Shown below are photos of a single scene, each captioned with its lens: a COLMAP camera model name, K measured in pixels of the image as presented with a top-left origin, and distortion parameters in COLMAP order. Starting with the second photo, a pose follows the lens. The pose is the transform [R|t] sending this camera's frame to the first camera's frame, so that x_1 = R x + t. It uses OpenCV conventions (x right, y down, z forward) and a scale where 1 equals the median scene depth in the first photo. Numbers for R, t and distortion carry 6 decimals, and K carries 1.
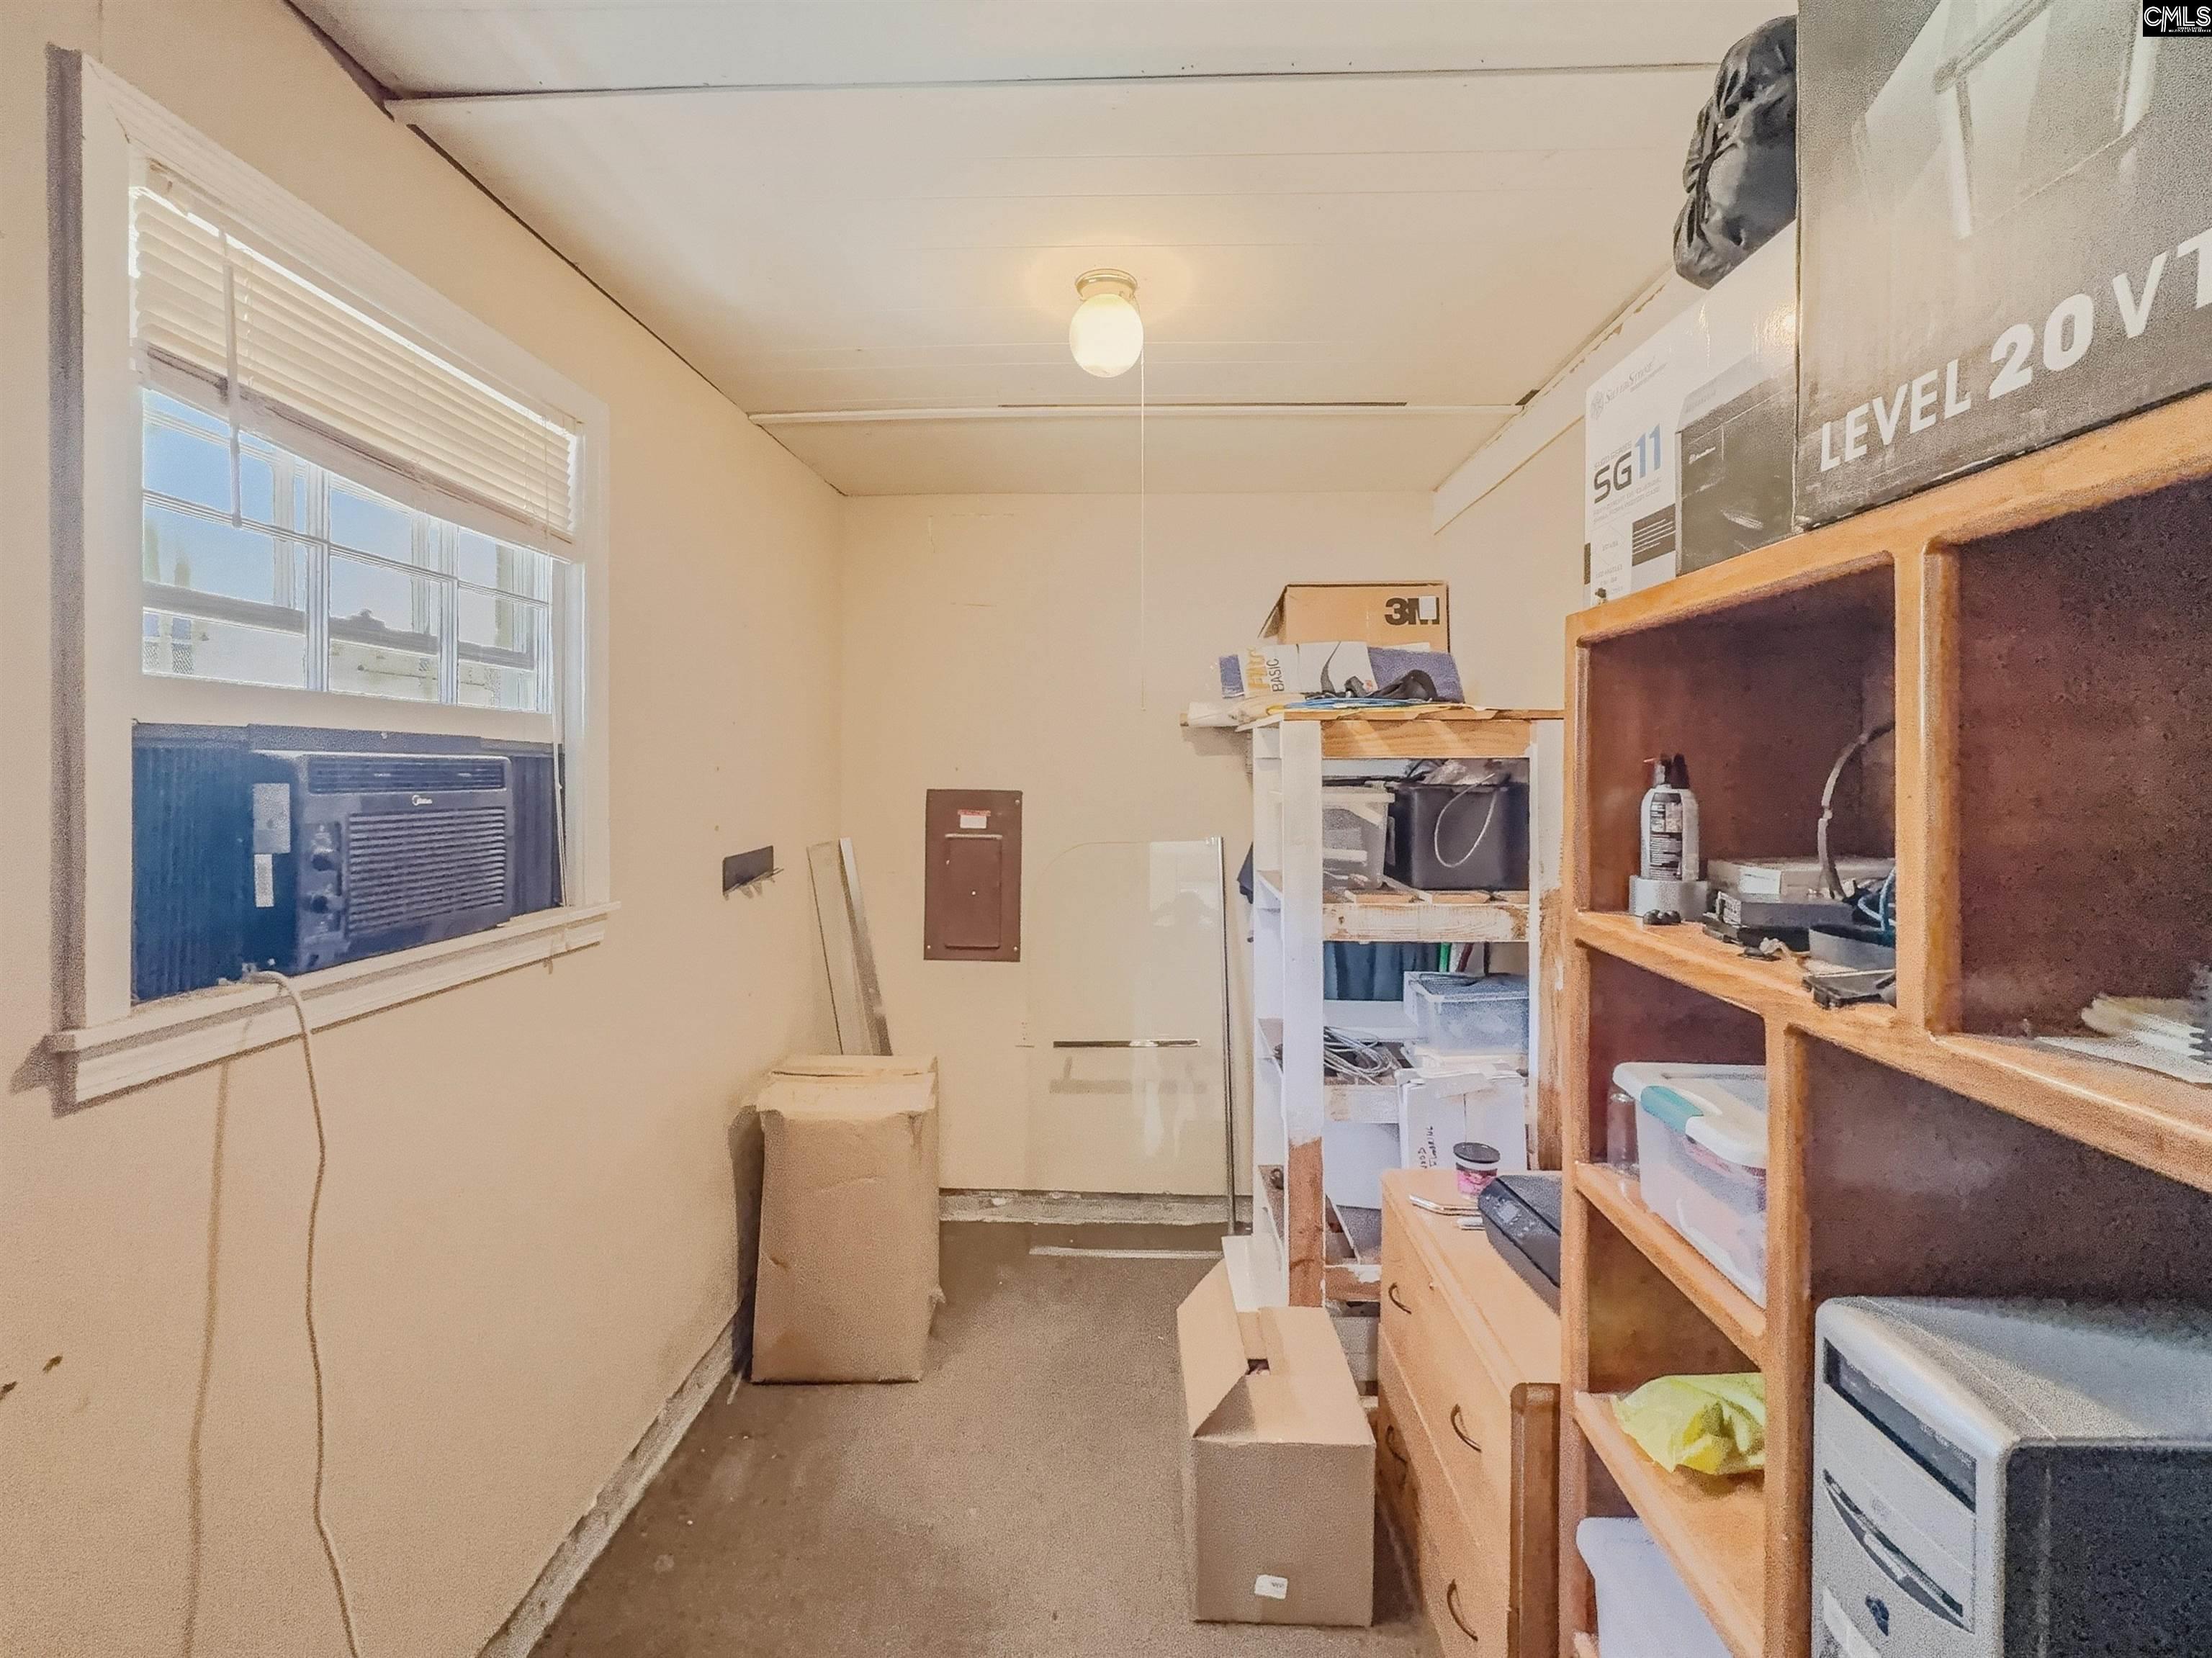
lens RADIAL K [[916.8, 0, 1100.6], [0, 916.8, 770.5], [0, 0, 1]] dist [-0.004379, 0.002165]
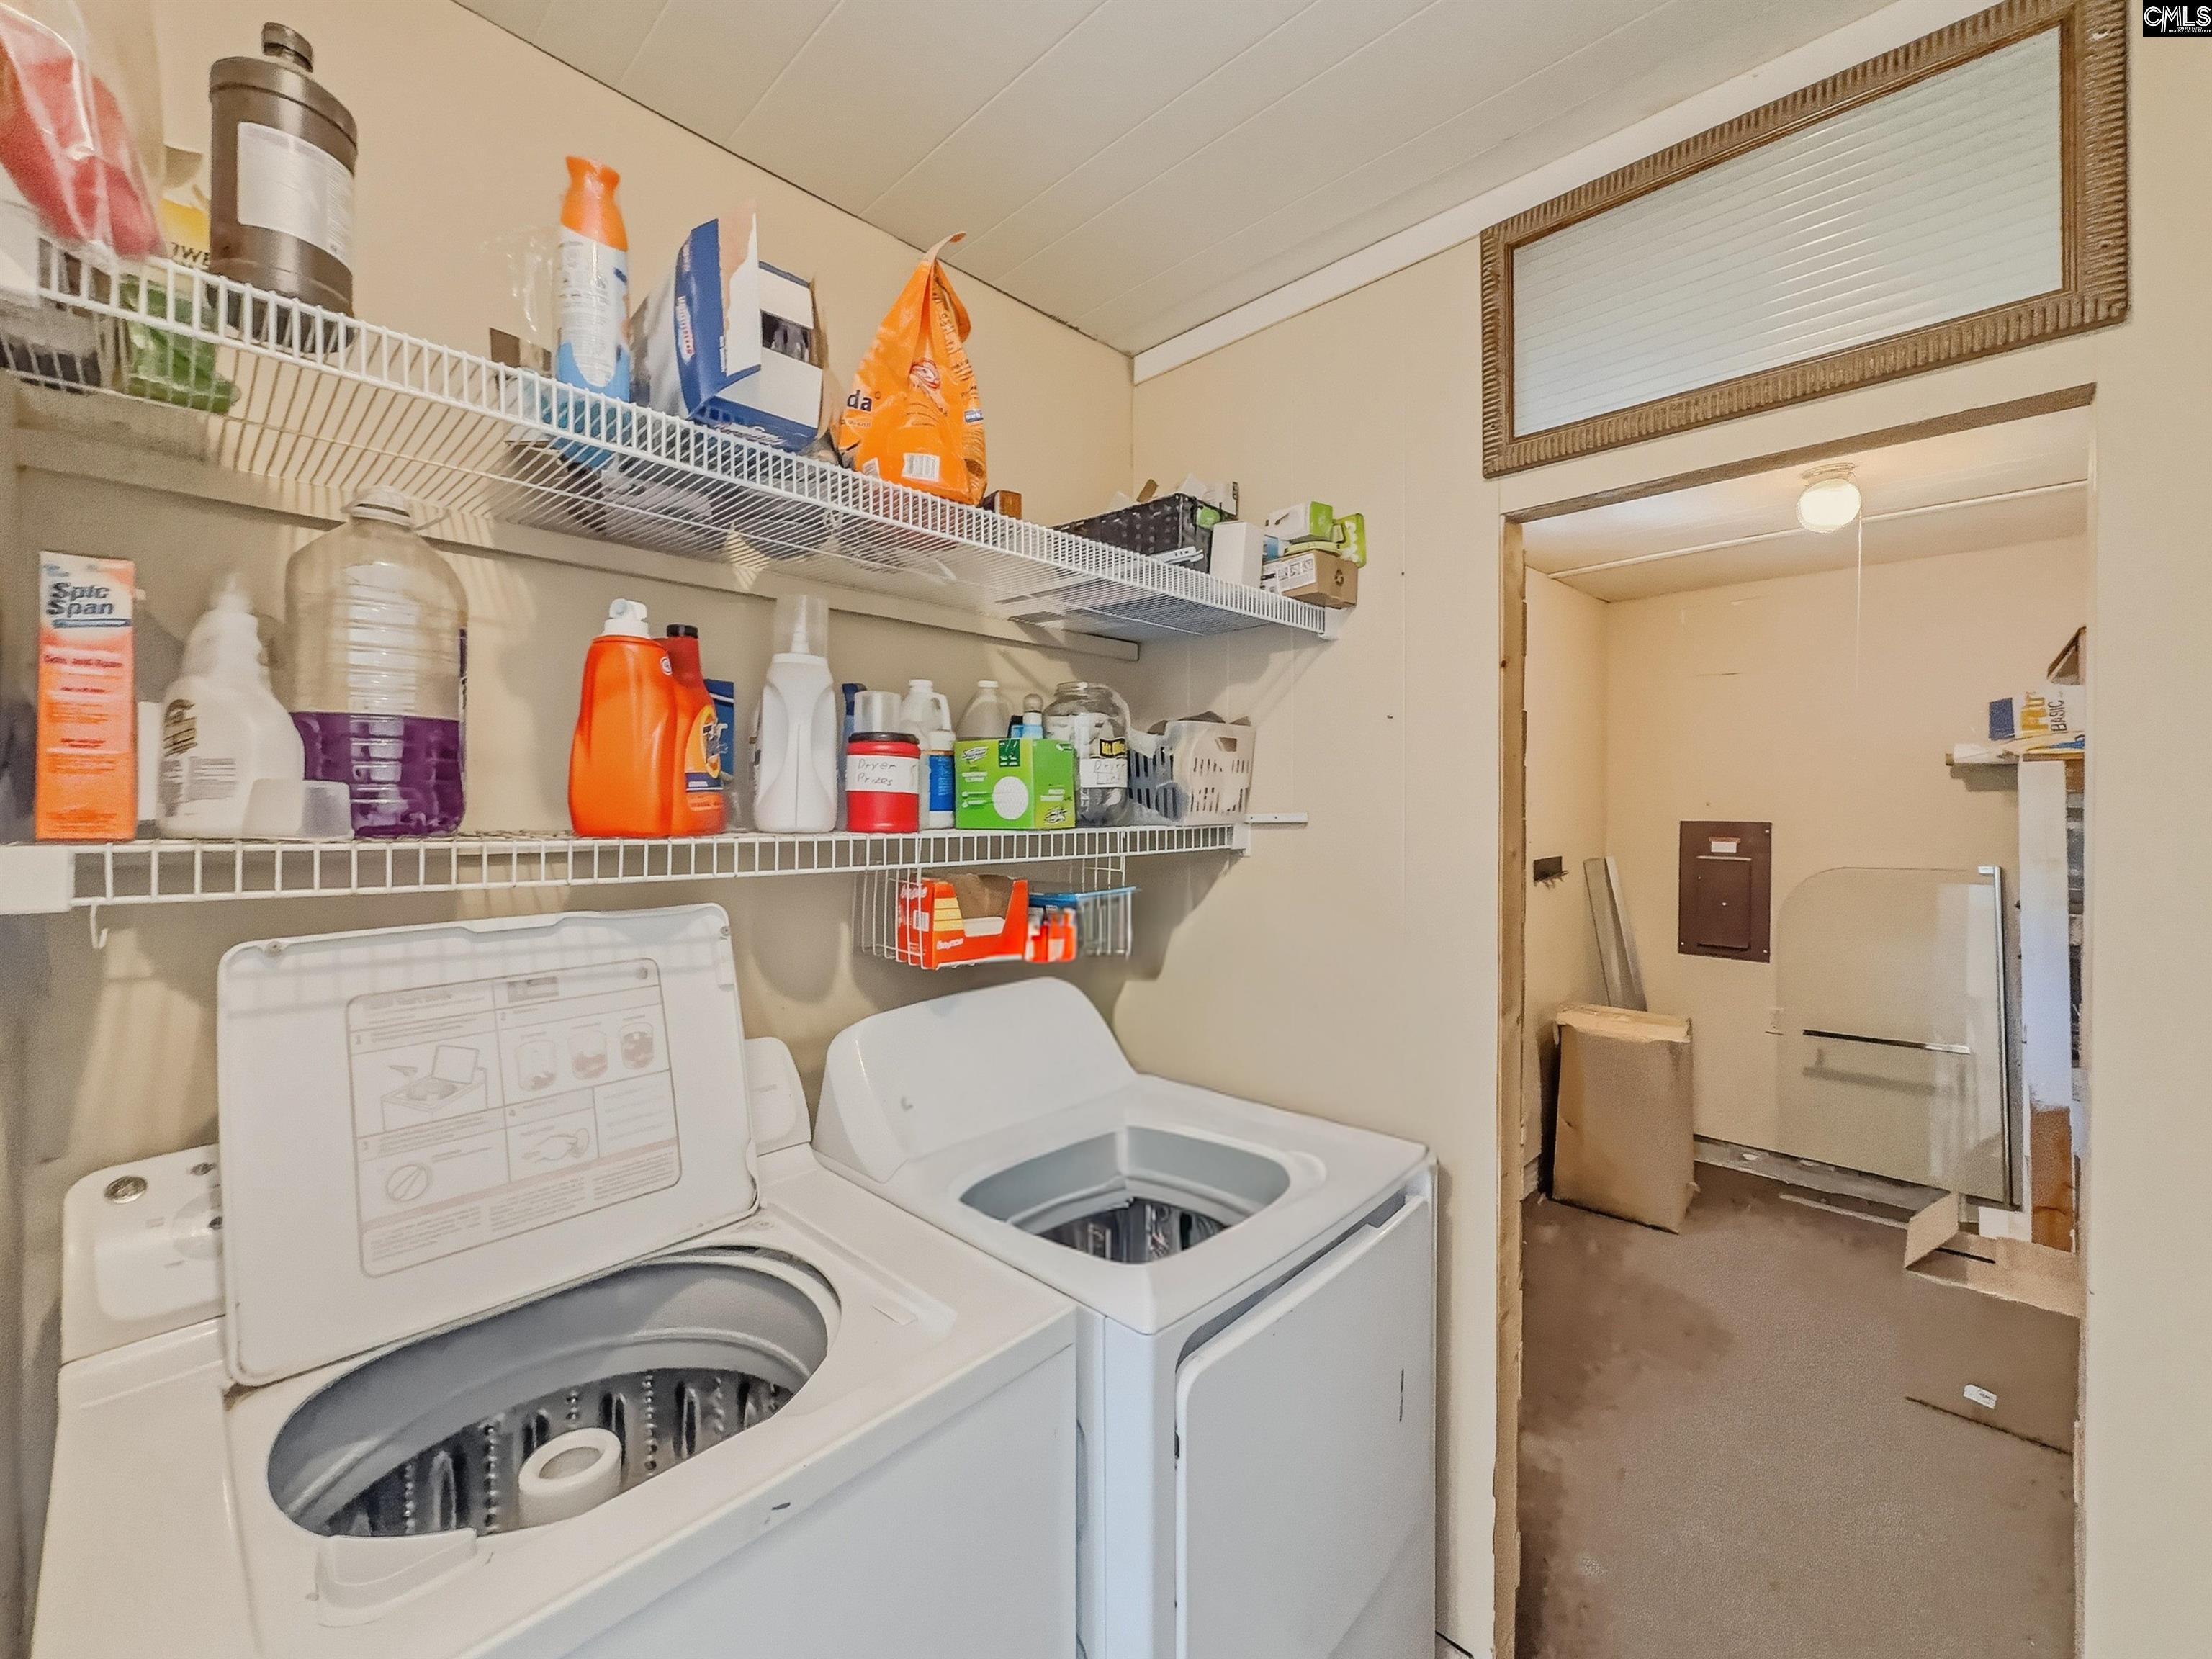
lens RADIAL K [[916.9, 0, 1098.8], [0, 916.9, 803.1], [0, 0, 1]] dist [-0.004379, 0.002165]
pose [[0.734300, -0.006544, -0.678793, 0.091310], [-0.000496, 0.999948, -0.010177, 0.010266], [0.678825, 0.007810, 0.734259, -0.544832]]
